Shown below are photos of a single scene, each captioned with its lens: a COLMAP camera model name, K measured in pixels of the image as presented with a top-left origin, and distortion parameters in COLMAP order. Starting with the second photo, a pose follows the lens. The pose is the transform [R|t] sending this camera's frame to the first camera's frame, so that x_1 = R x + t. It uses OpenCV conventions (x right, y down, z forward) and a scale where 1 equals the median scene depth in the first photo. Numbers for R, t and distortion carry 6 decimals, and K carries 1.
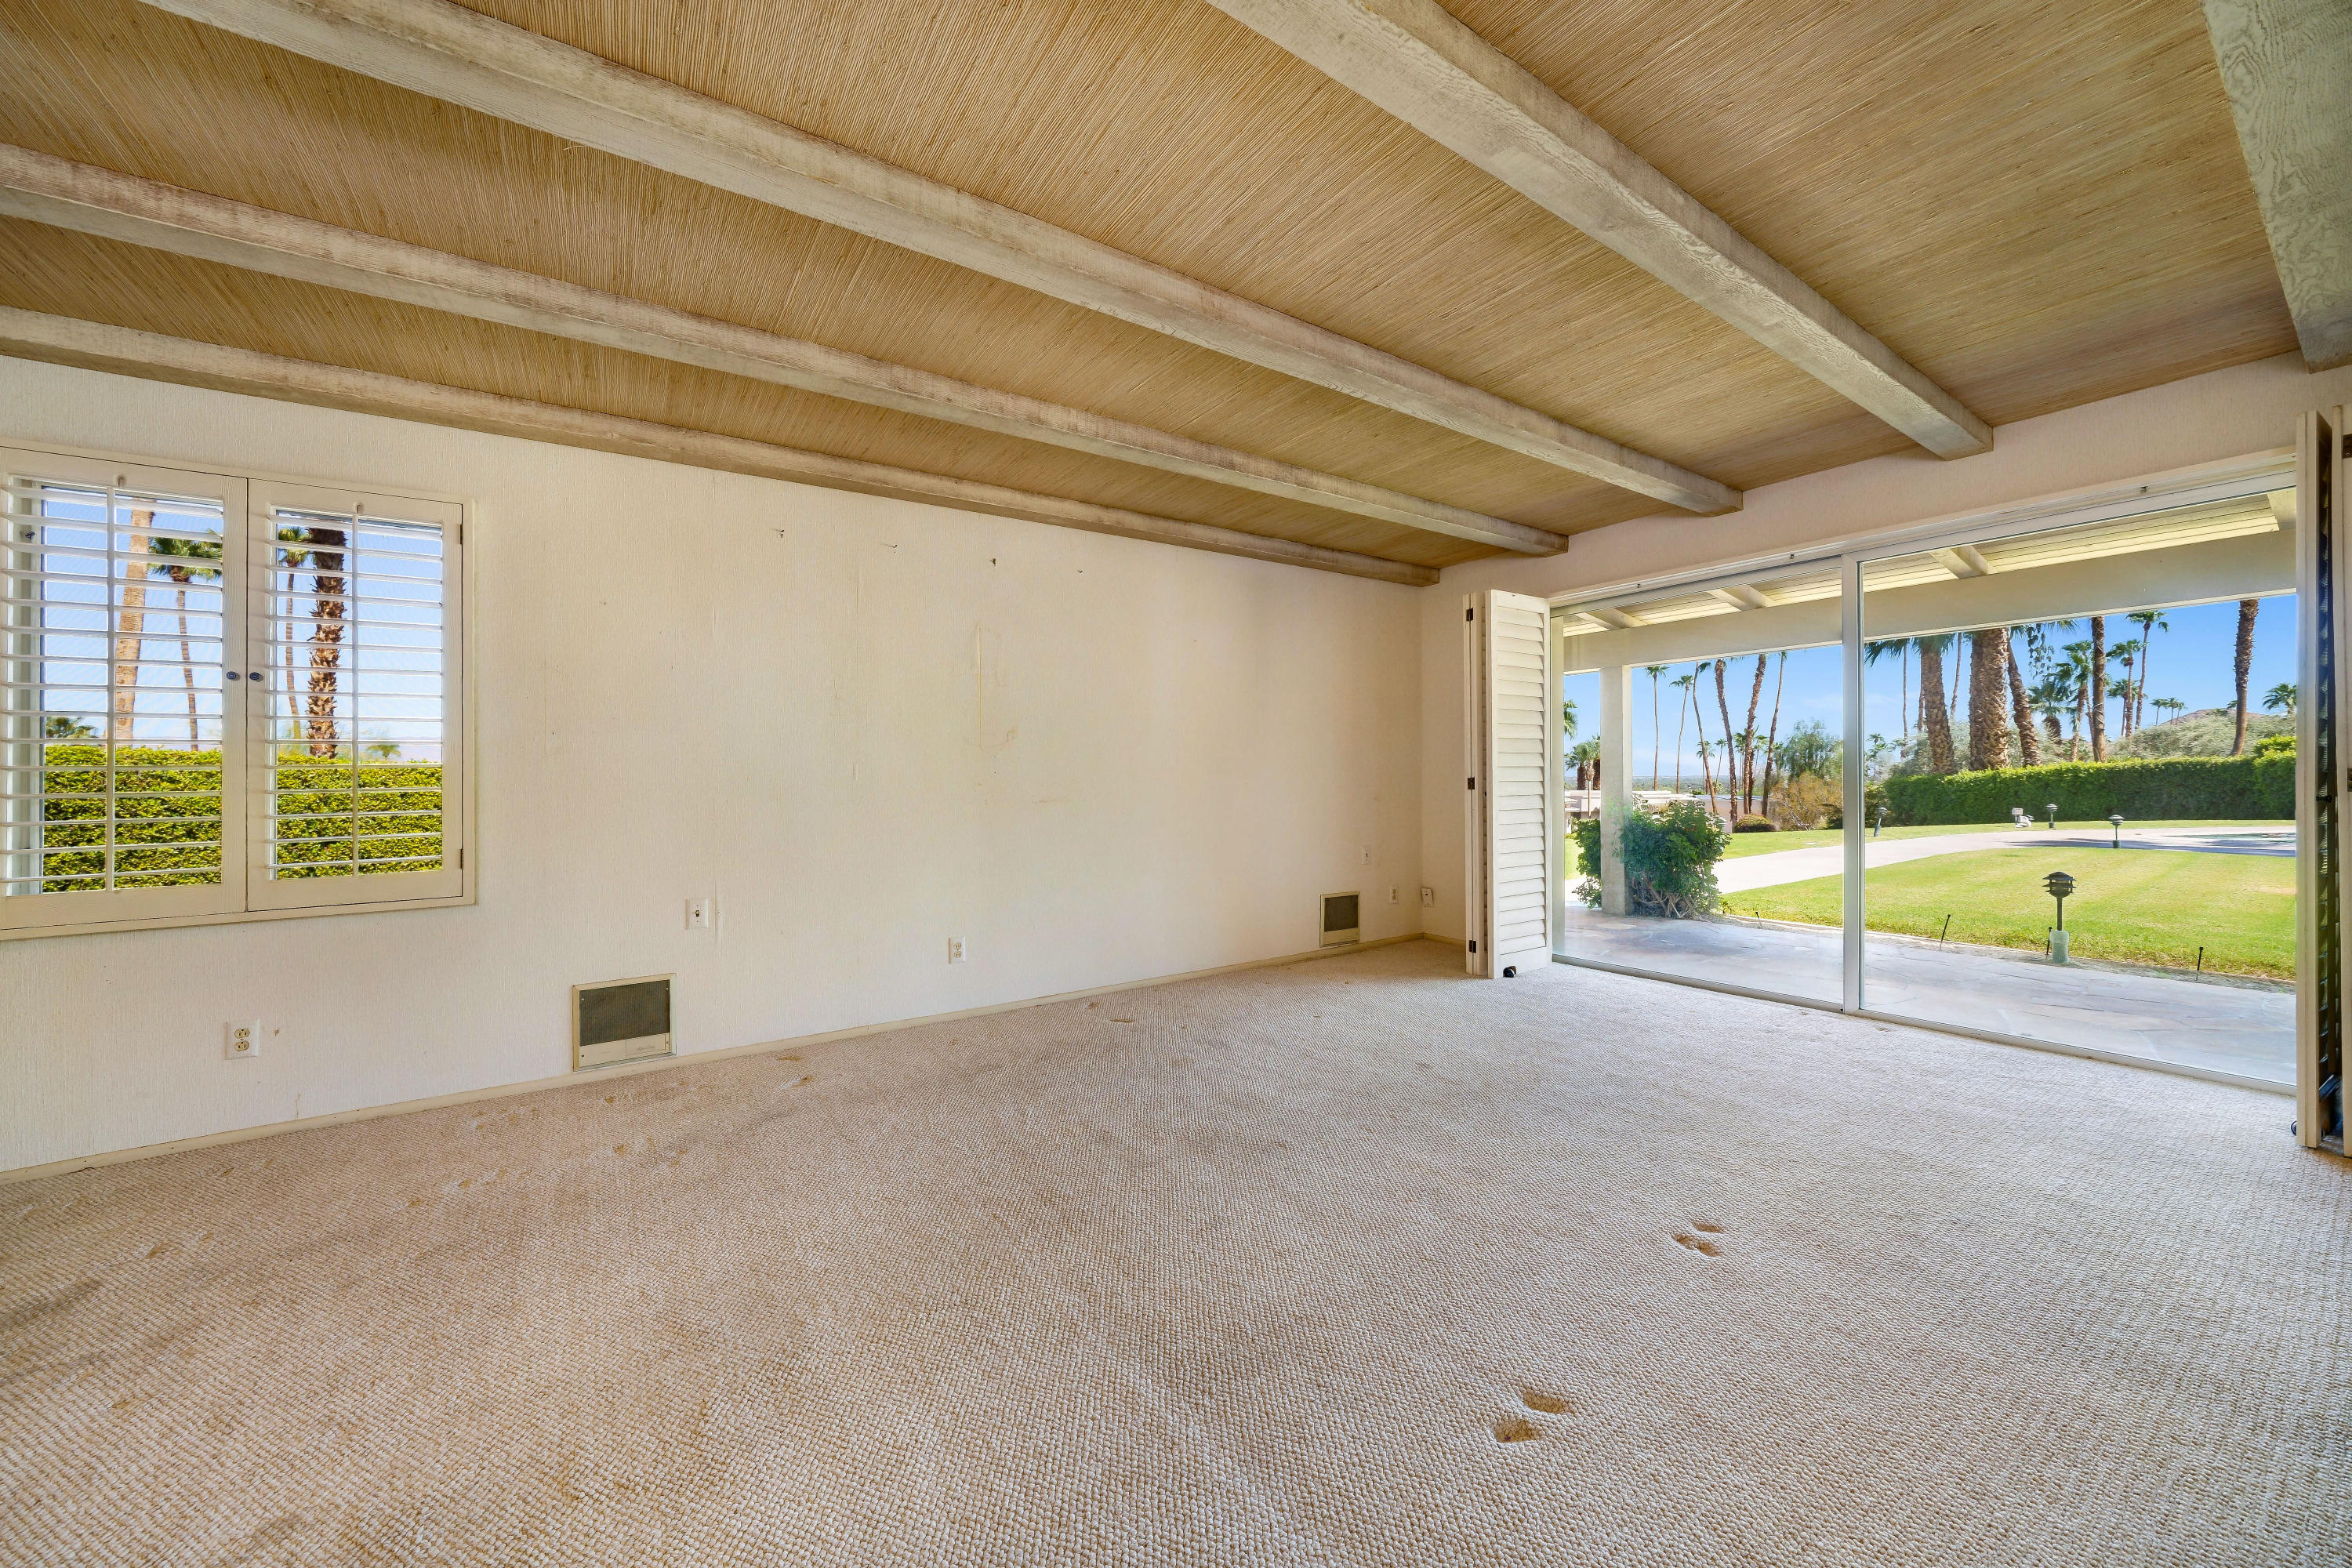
lens RADIAL K [[870.7, 0, 1175.9], [0, 870.7, 774.3], [0, 0, 1]] dist [-0.000126, -0.000053]
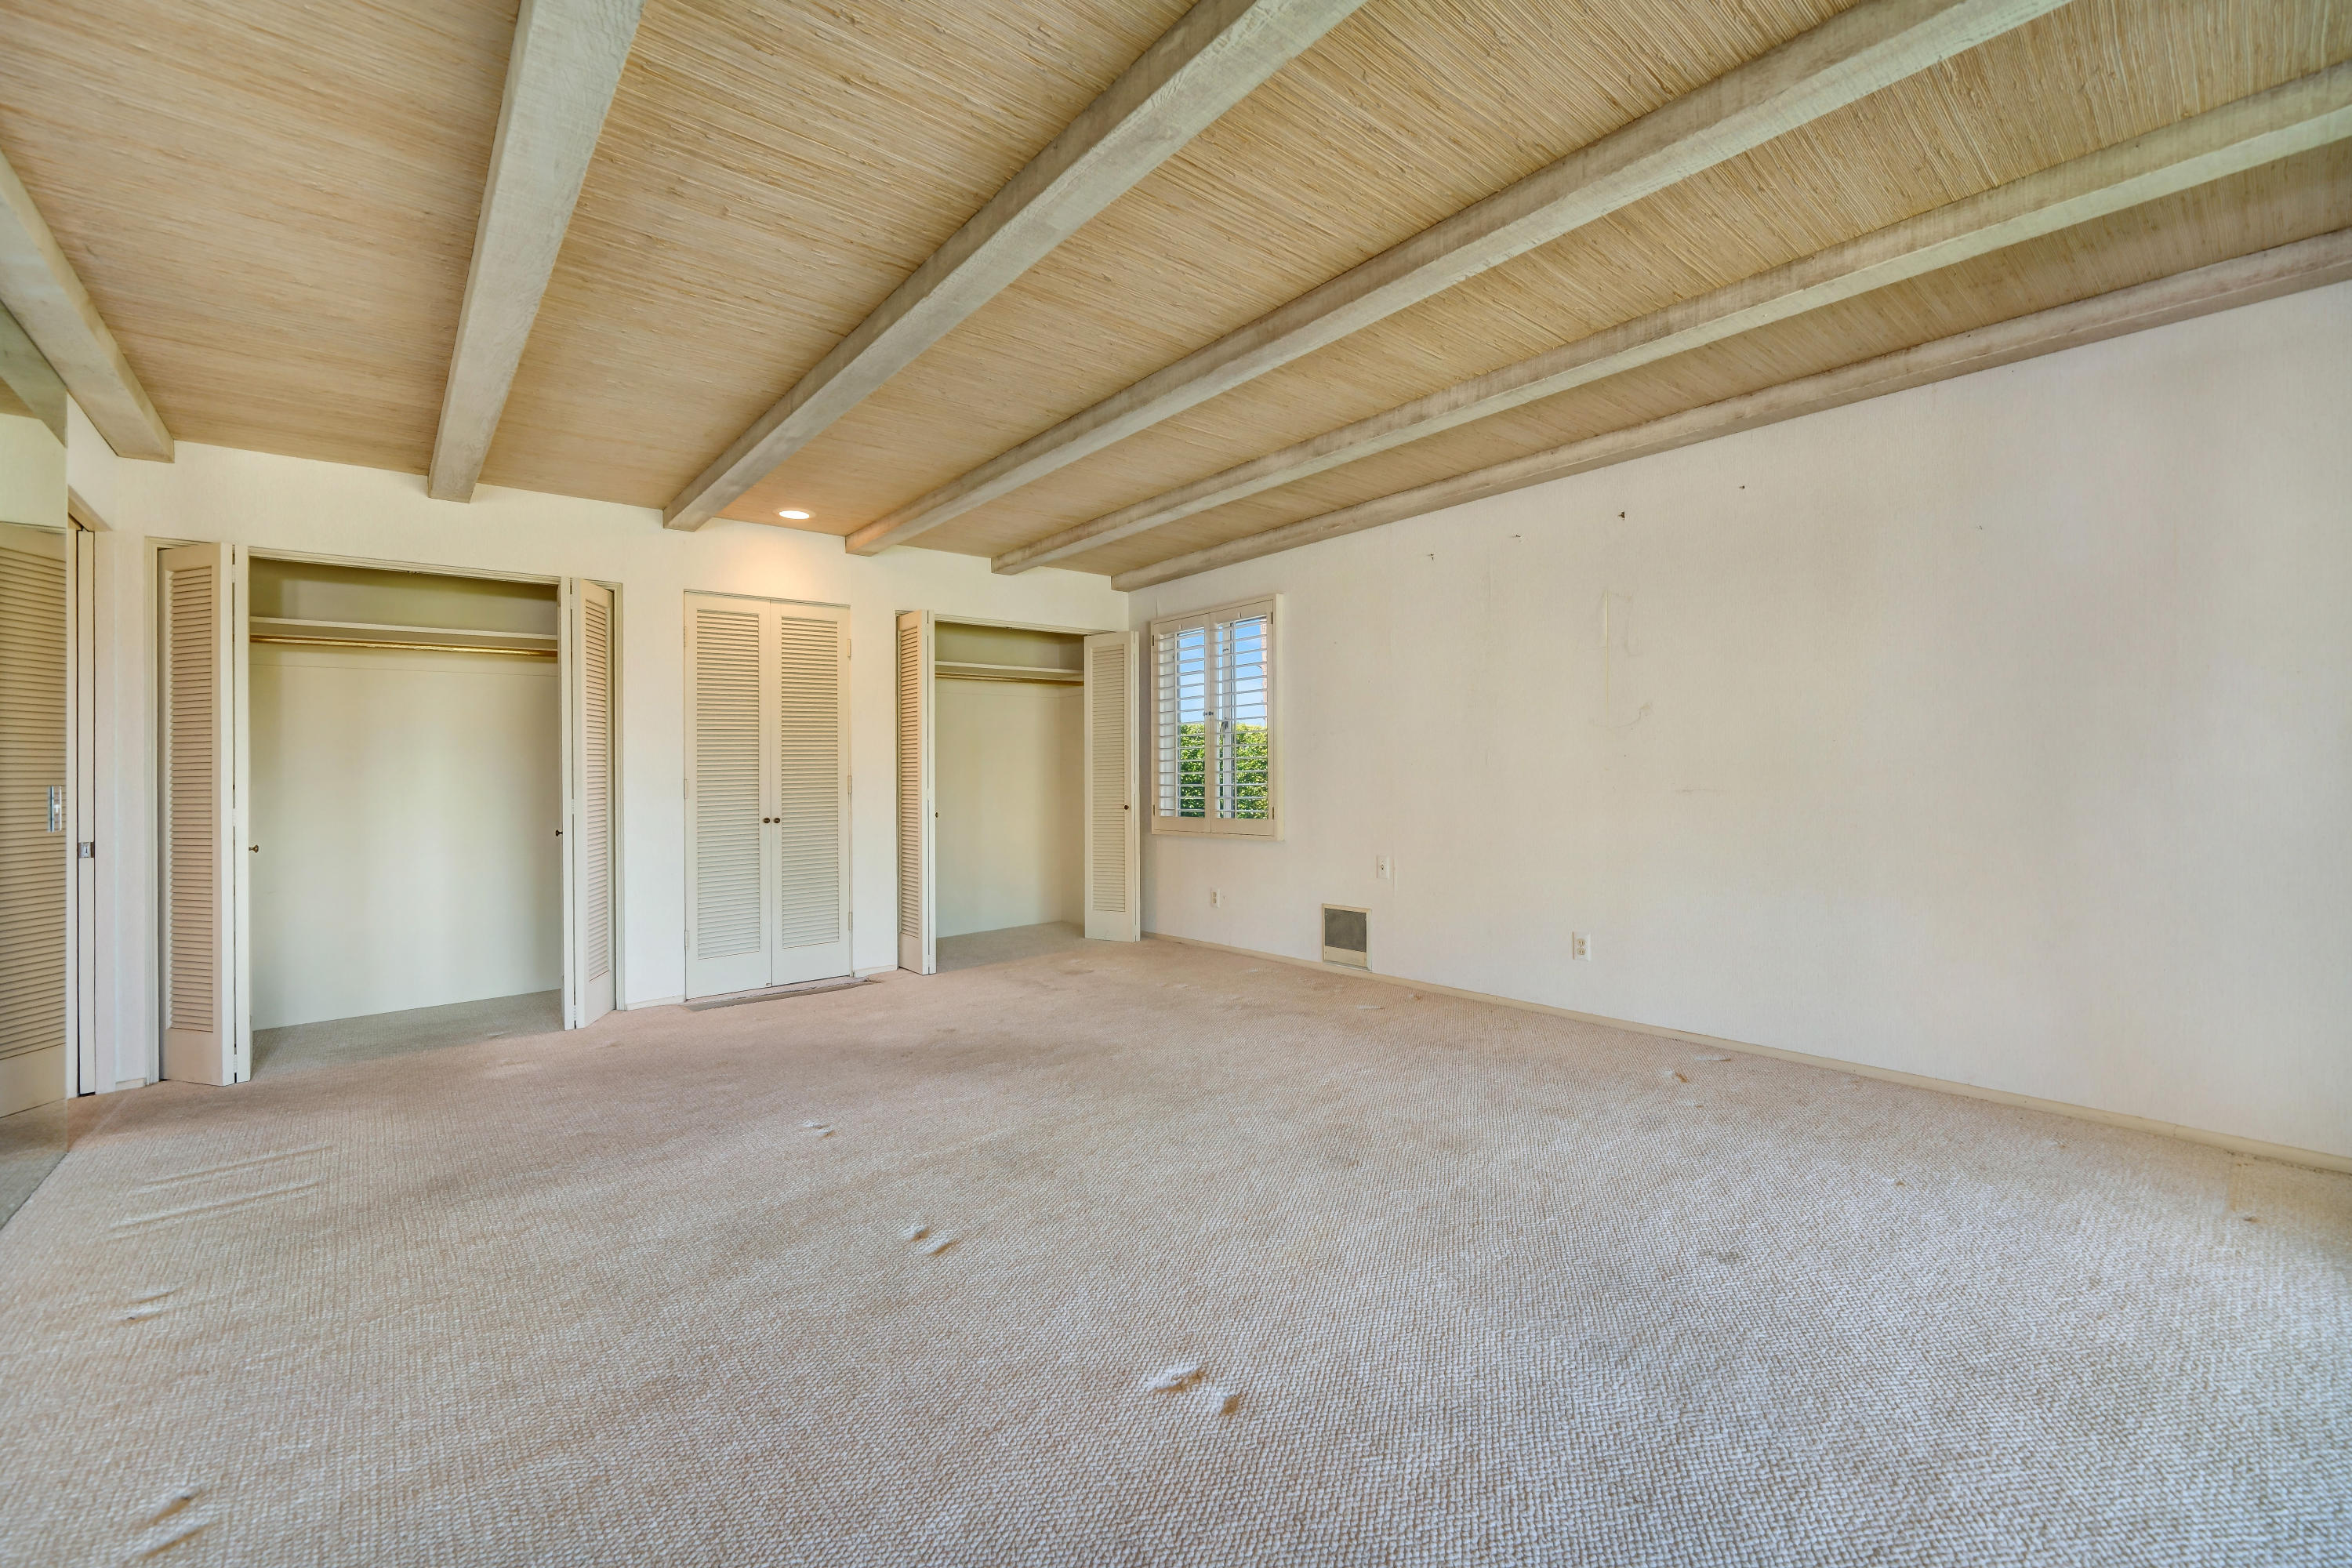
lens RADIAL K [[956.4, 0, 1173.1], [0, 956.4, 762.8], [0, 0, 1]] dist [-0.000446, 0.000212]
pose [[0.105947, 0.004193, -0.994363, 0.863435], [0.020442, 0.999771, 0.006394, -0.013716], [0.994162, -0.021004, 0.105837, 0.544070]]
